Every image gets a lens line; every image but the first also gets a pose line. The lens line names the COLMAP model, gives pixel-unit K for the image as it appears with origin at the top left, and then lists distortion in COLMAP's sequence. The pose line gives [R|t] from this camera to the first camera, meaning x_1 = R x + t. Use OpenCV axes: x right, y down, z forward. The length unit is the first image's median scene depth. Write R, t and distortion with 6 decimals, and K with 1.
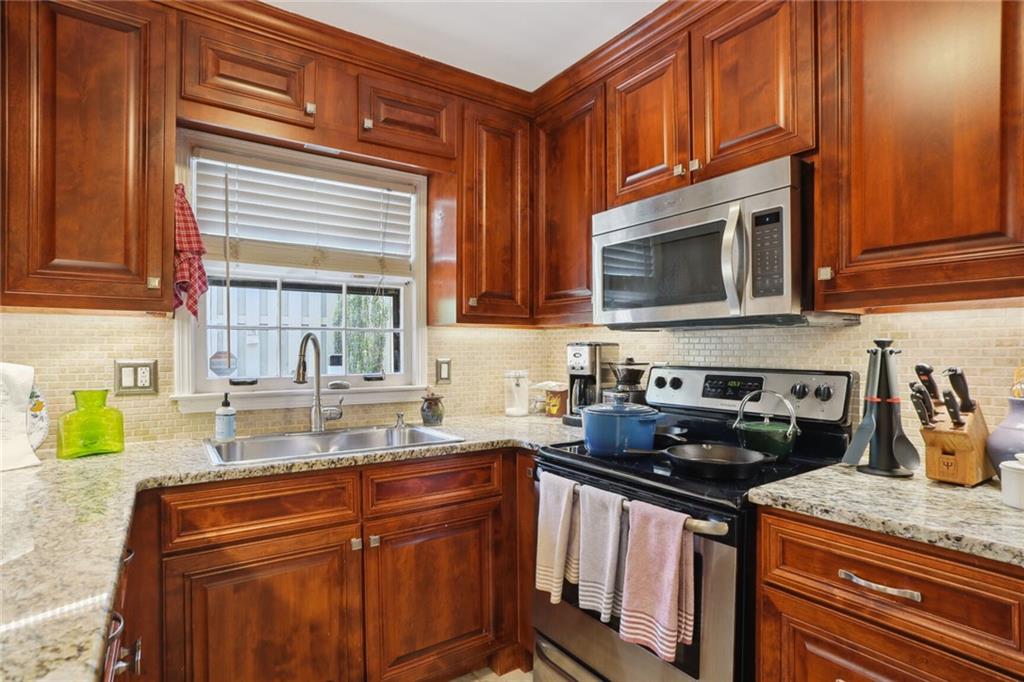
lens RADIAL K [[517.7, 0, 511.2], [0, 517.7, 351.0], [0, 0, 1]] dist [-0.032724, 0.010621]
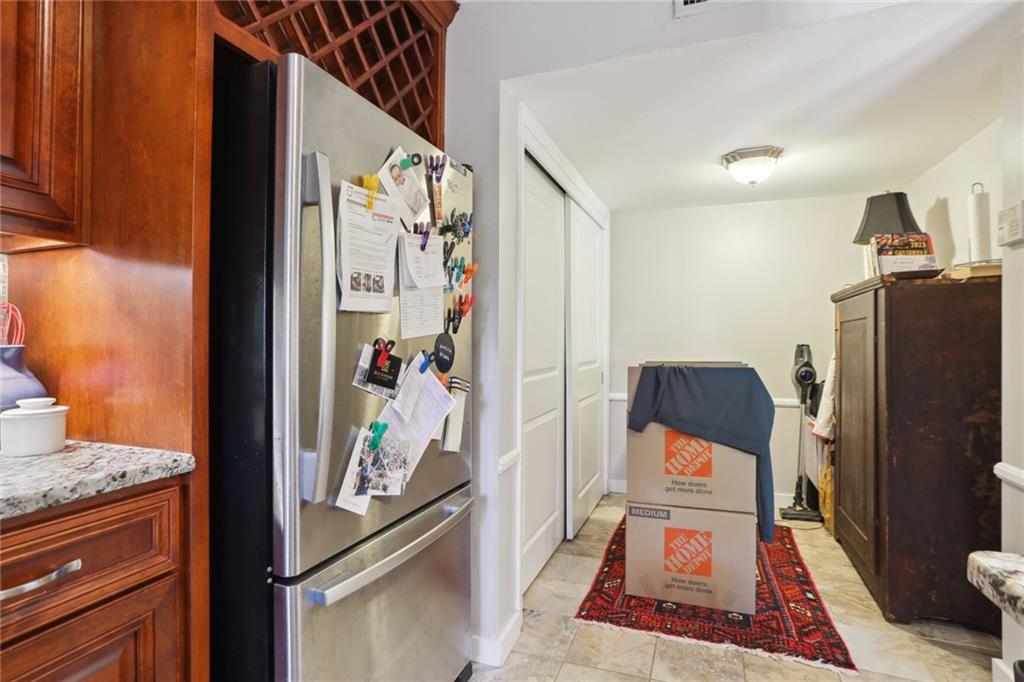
lens RADIAL K [[517.7, 0, 512.0], [0, 517.7, 344.2], [0, 0, 1]] dist [-0.032724, 0.010621]
pose [[-0.584863, 0.000083, 0.811132, -0.155540], [0.000025, 1.000000, -0.000085, 0.053667], [-0.811132, -0.000030, -0.584863, 0.436313]]
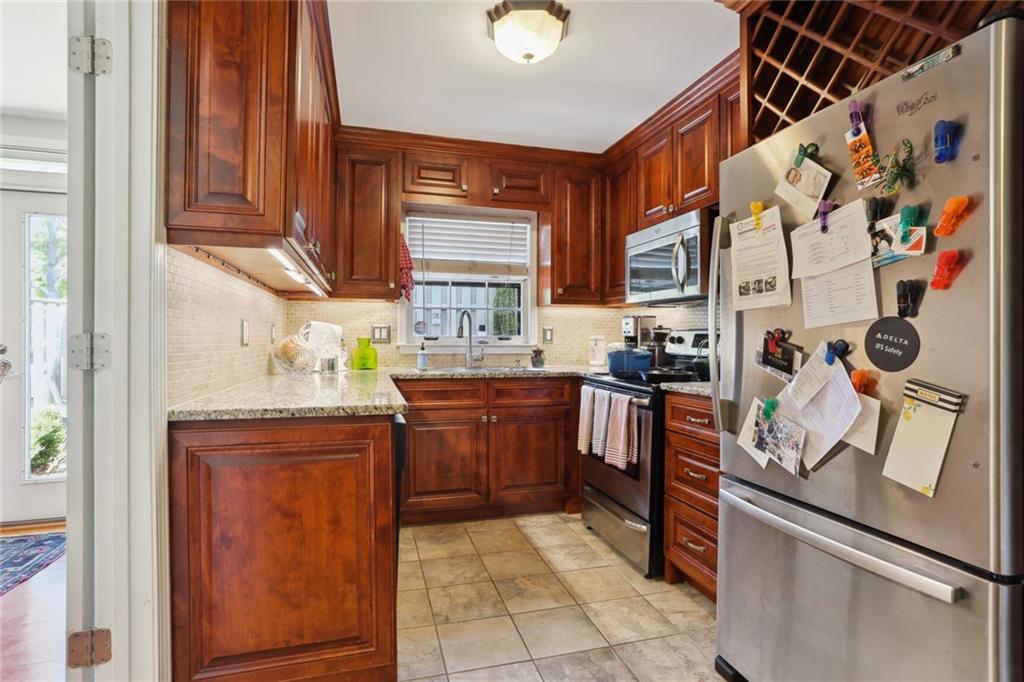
lens RADIAL K [[517.7, 0, 516.4], [0, 517.7, 337.5], [0, 0, 1]] dist [-0.032724, 0.010621]
pose [[0.950859, 0.004898, -0.309586, 0.349870], [-0.005278, 0.999986, -0.000387, 0.061683], [0.309580, 0.002002, 0.950871, -0.683775]]
